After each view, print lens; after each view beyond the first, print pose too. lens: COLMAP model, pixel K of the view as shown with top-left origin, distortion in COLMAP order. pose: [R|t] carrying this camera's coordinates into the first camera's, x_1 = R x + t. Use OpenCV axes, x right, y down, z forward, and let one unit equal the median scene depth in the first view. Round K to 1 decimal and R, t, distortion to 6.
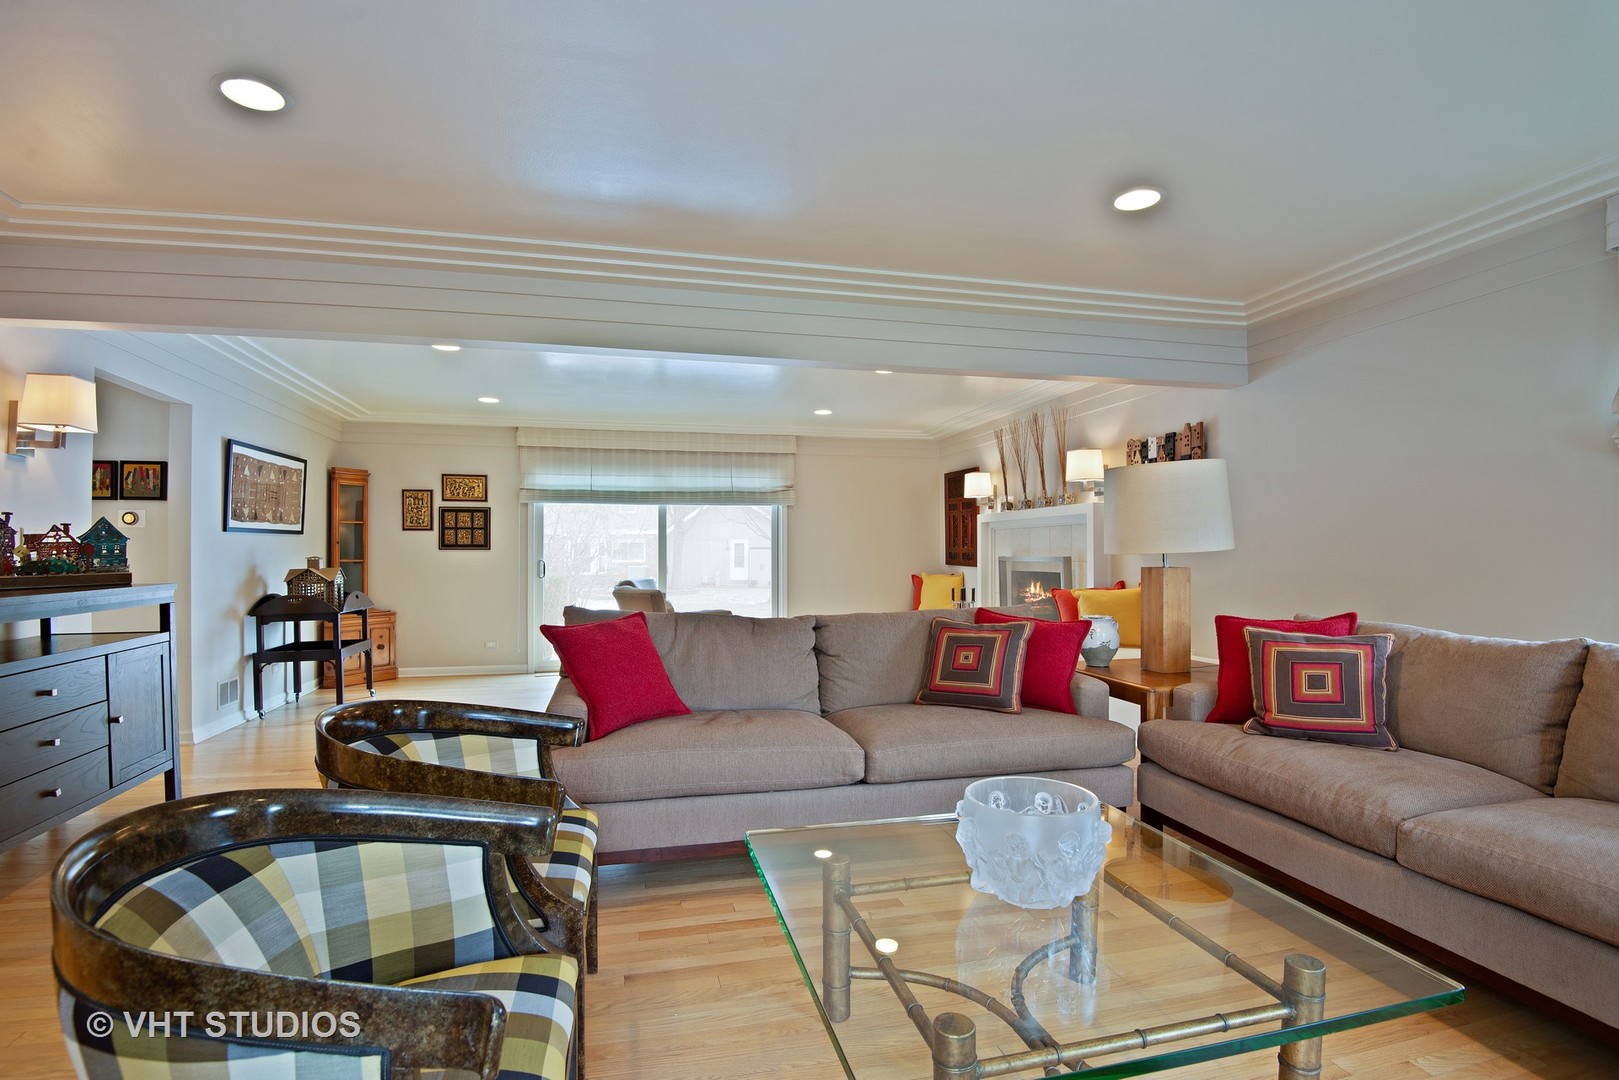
lens RADIAL K [[816.3, 0, 809.5], [0, 816.3, 540.0], [0, 0, 1]] dist [-0.057789, -0.000163]
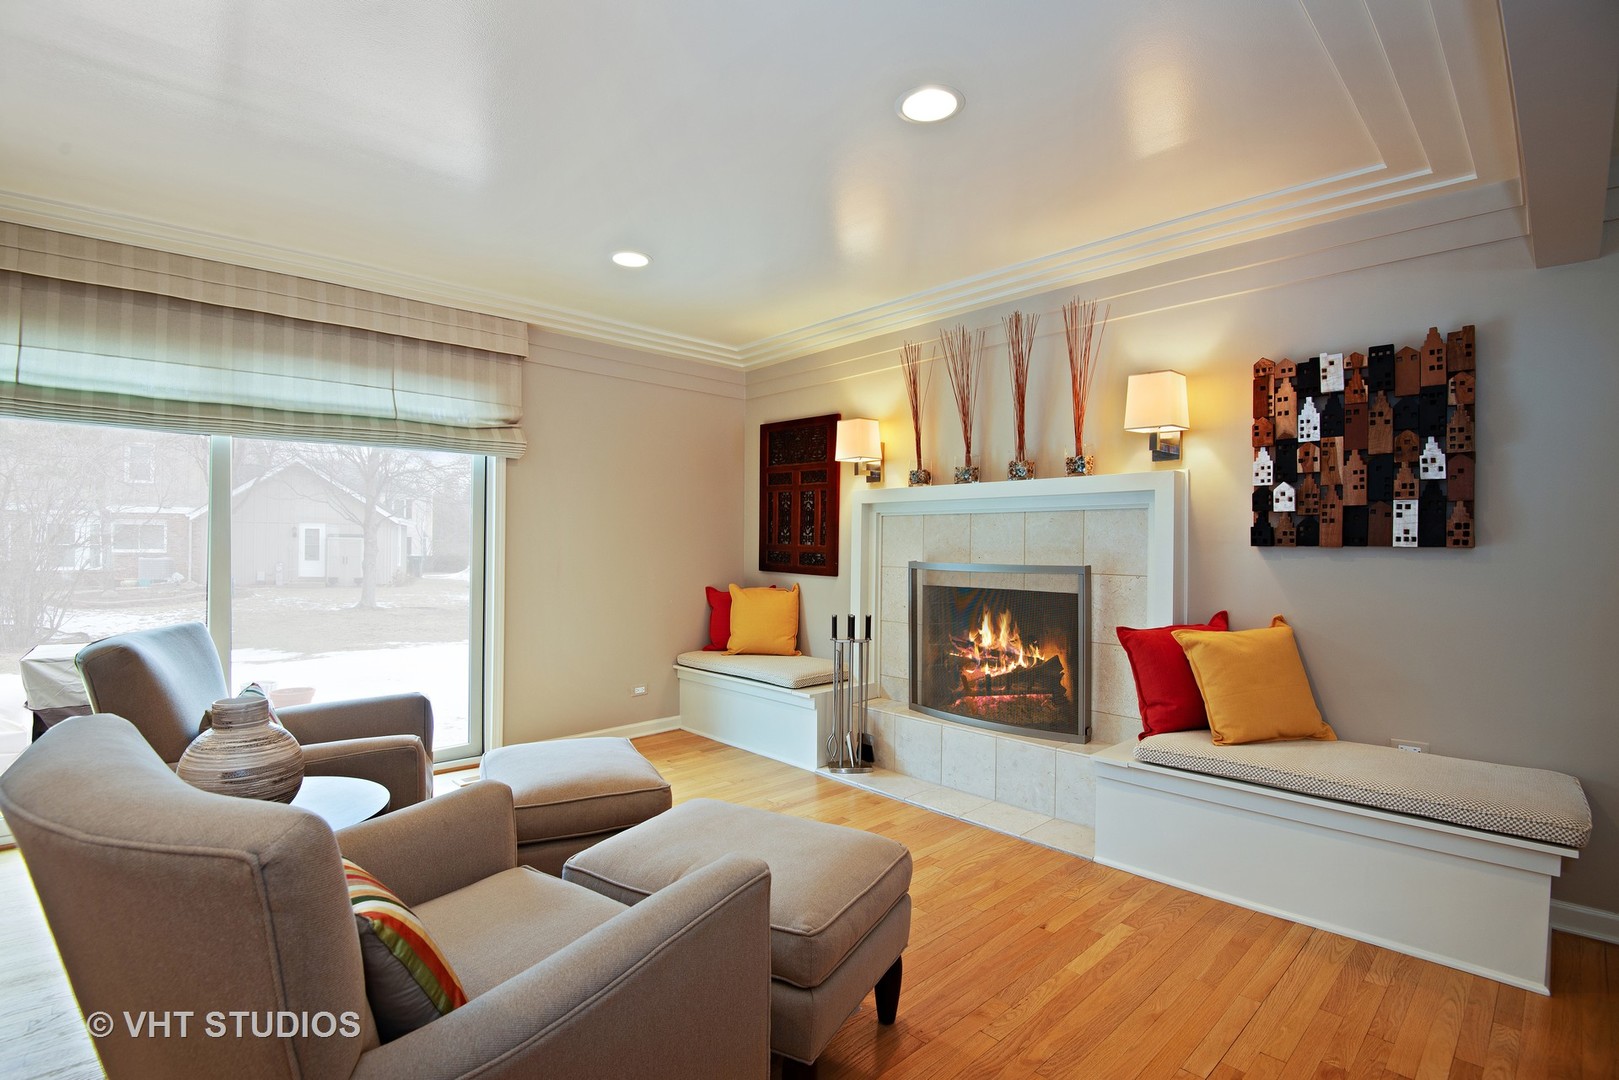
lens RADIAL K [[816.3, 0, 809.5], [0, 816.3, 540.0], [0, 0, 1]] dist [-0.057789, -0.000163]
pose [[0.883747, 0.015347, 0.467714, -0.100967], [-0.020132, 0.999784, 0.005234, 0.002918], [-0.467532, -0.014042, 0.883864, 0.488754]]
